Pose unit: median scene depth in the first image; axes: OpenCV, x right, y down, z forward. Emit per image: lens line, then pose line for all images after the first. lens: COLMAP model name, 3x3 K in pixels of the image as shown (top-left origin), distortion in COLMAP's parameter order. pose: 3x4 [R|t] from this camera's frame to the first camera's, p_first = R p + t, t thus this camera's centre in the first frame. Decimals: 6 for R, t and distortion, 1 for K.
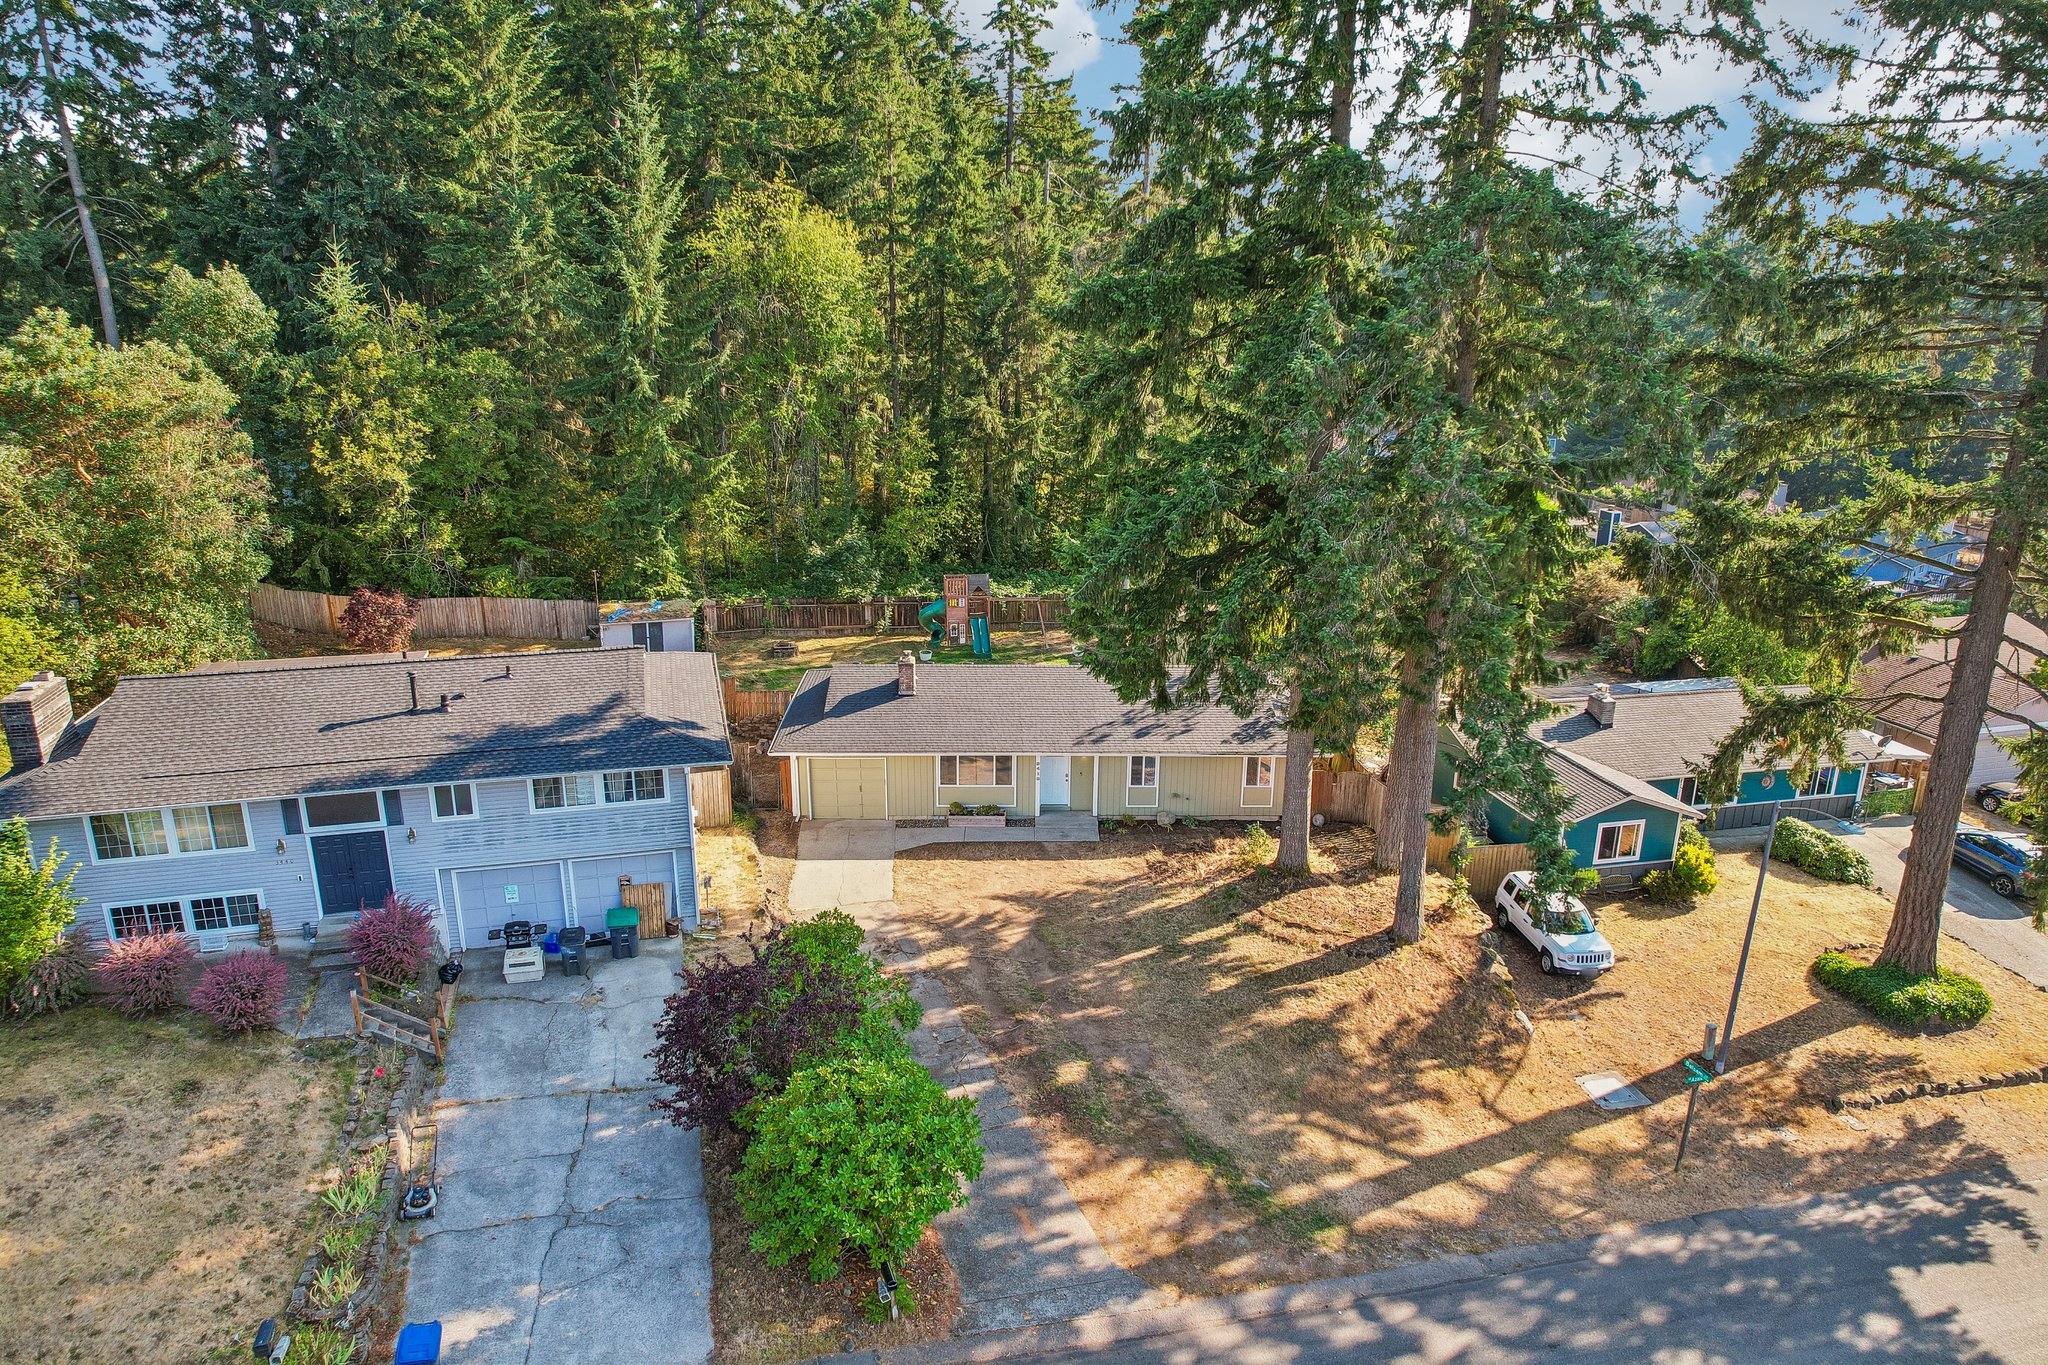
lens RADIAL K [[1303.8, 0, 1025.1], [0, 1303.8, 684.4], [0, 0, 1]] dist [-0.082652, 0.076886]
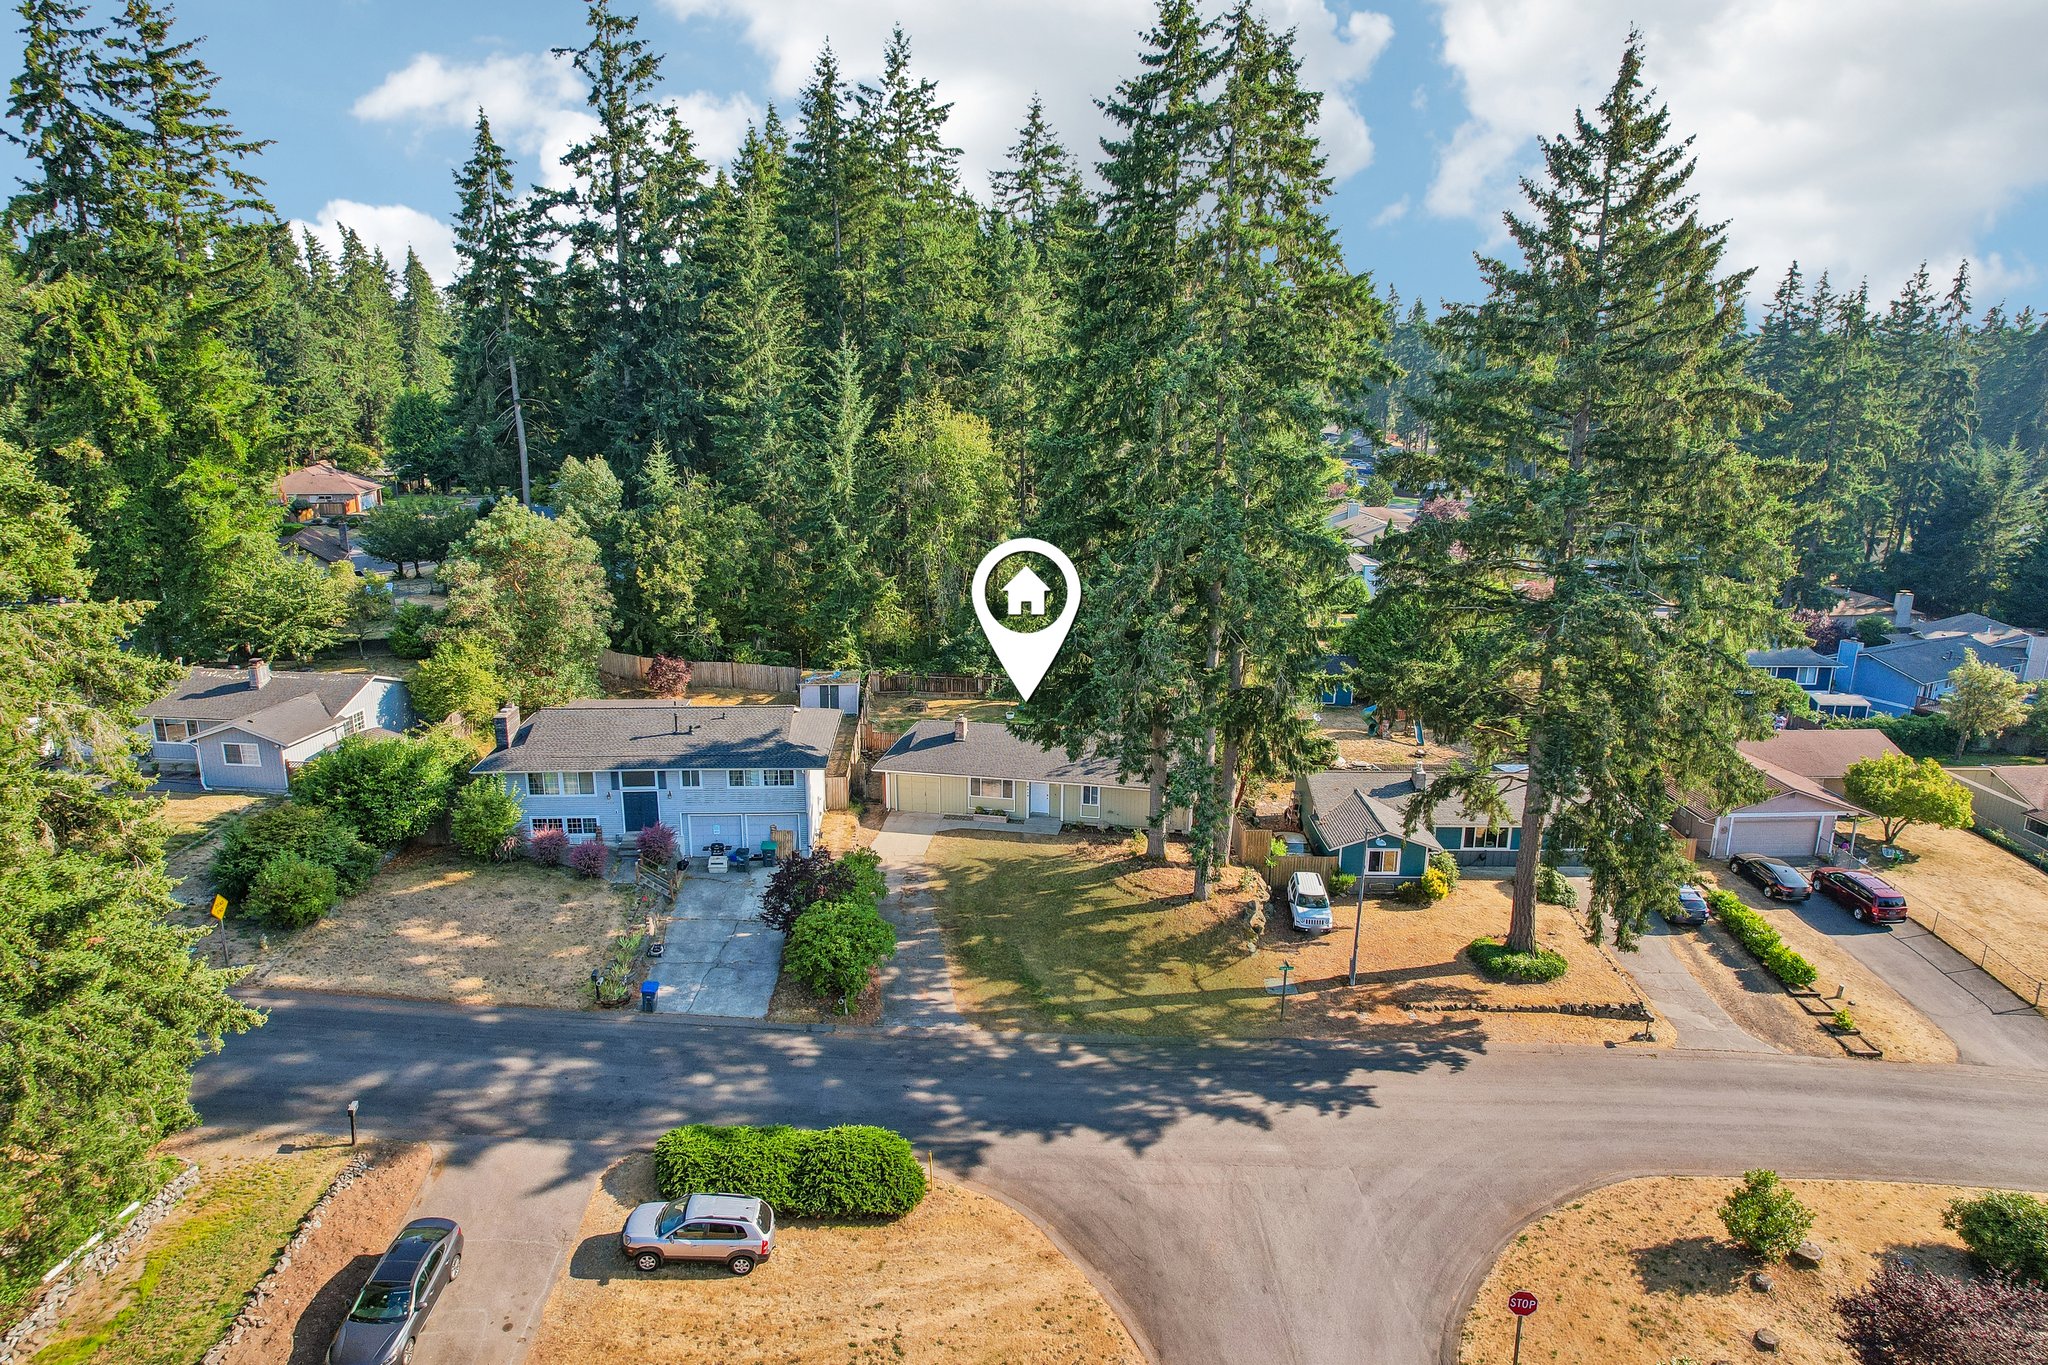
lens RADIAL K [[1299.8, 0, 1024.0], [0, 1299.8, 682.5], [0, 0, 1]] dist [-0.031366, 0.056365]
pose [[0.976491, 0.051334, -0.209354, 0.409059], [-0.059315, 0.997726, -0.032018, -0.021711], [0.207235, 0.043683, 0.977315, -0.747579]]
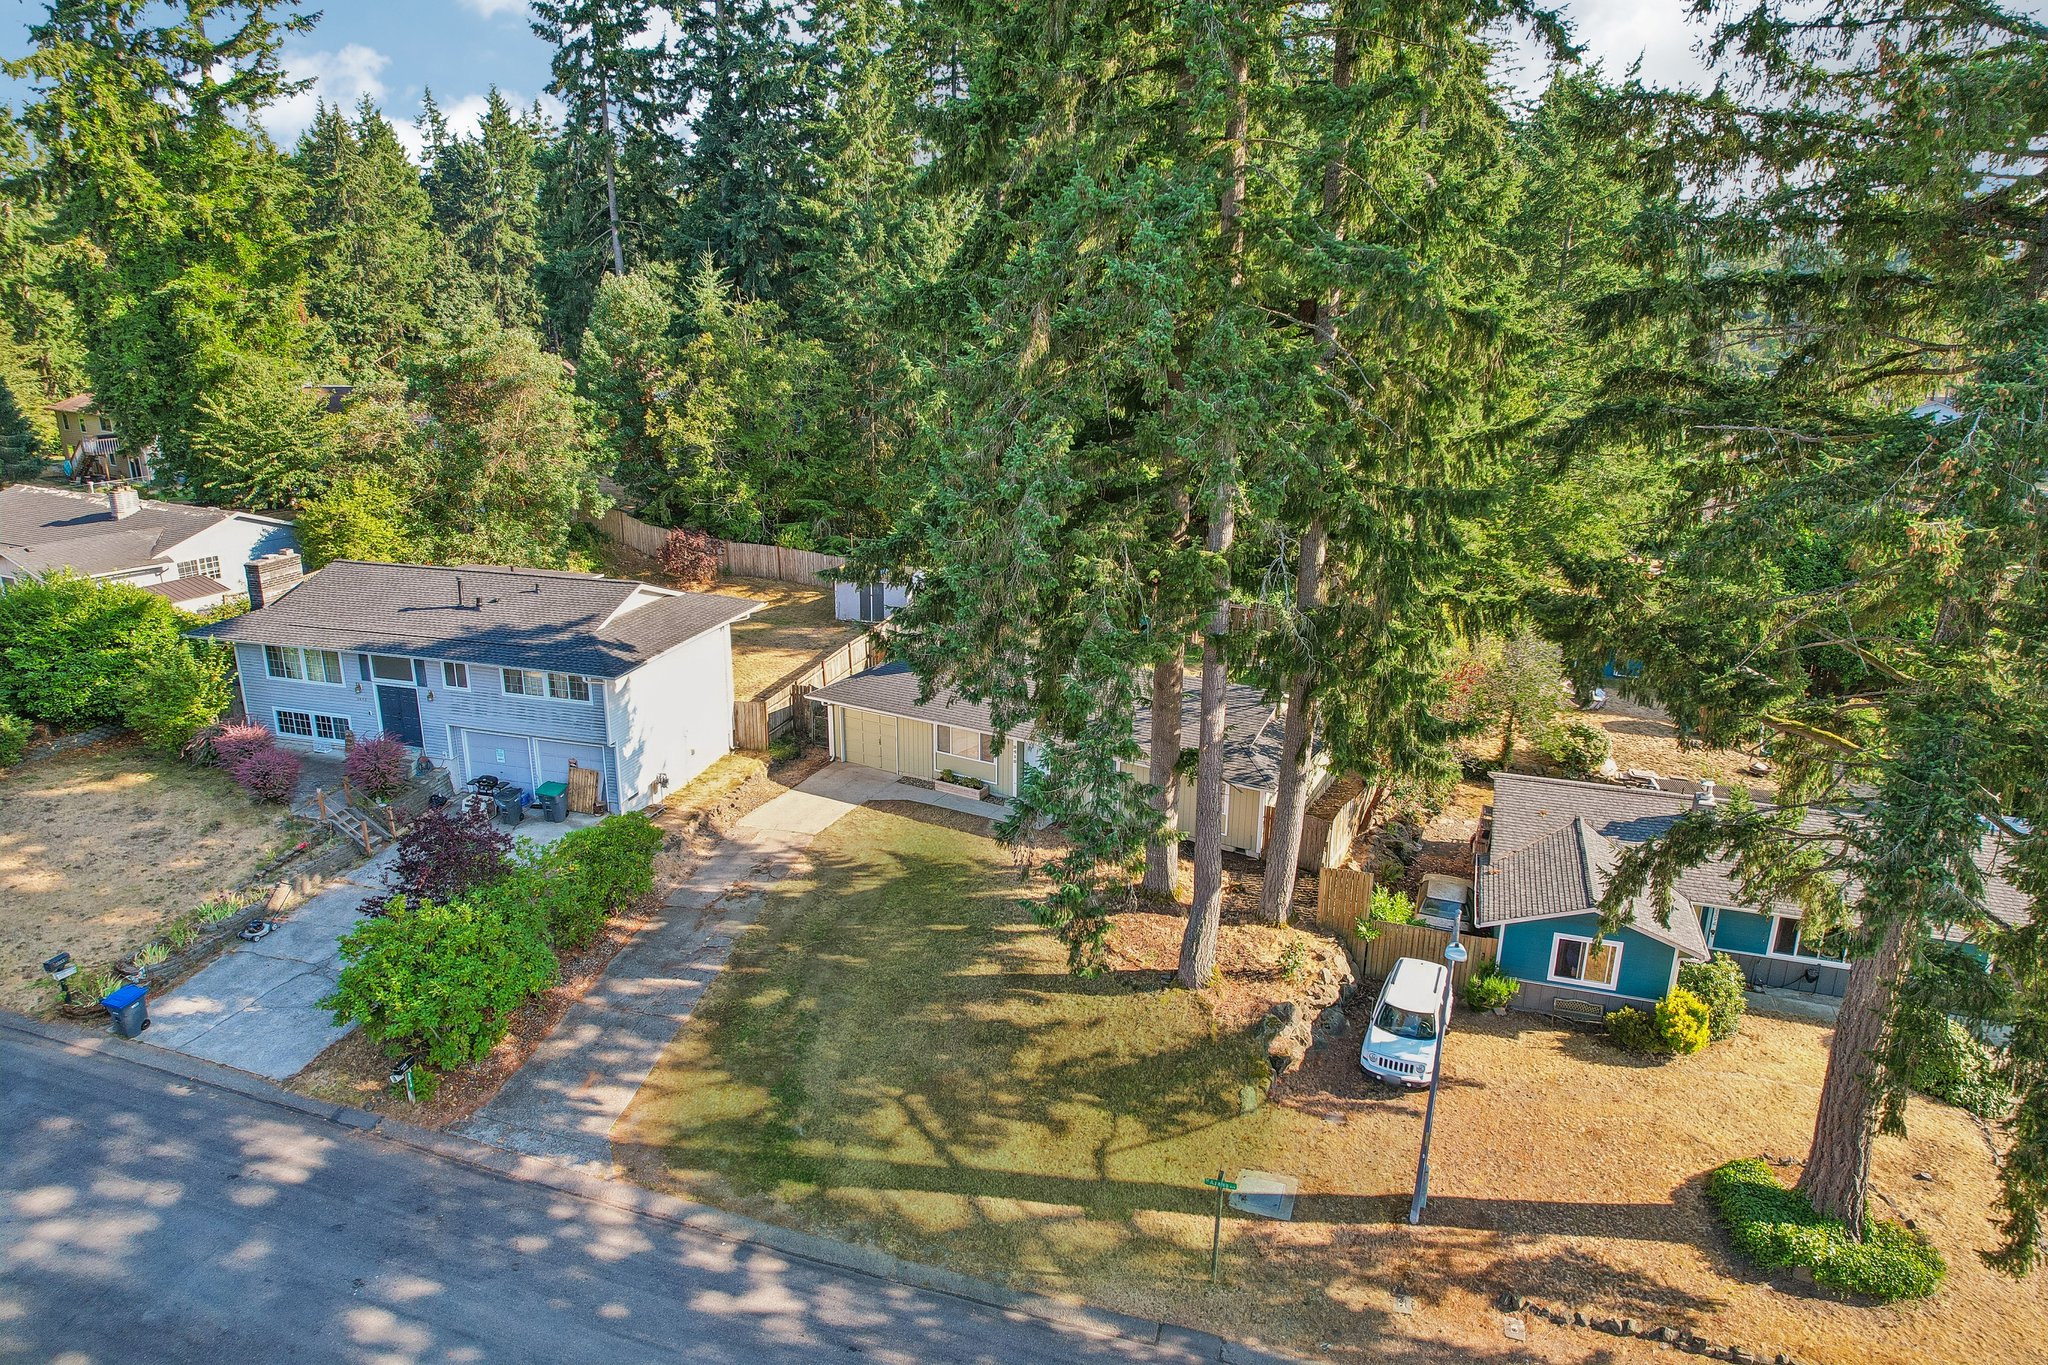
lens RADIAL K [[1303.8, 0, 1025.1], [0, 1303.8, 684.4], [0, 0, 1]] dist [-0.082652, 0.076886]
pose [[0.855615, 0.150676, -0.495197, 0.619305], [-0.151567, 0.987691, 0.038647, -0.035470], [0.494924, 0.041989, 0.867921, 0.113357]]
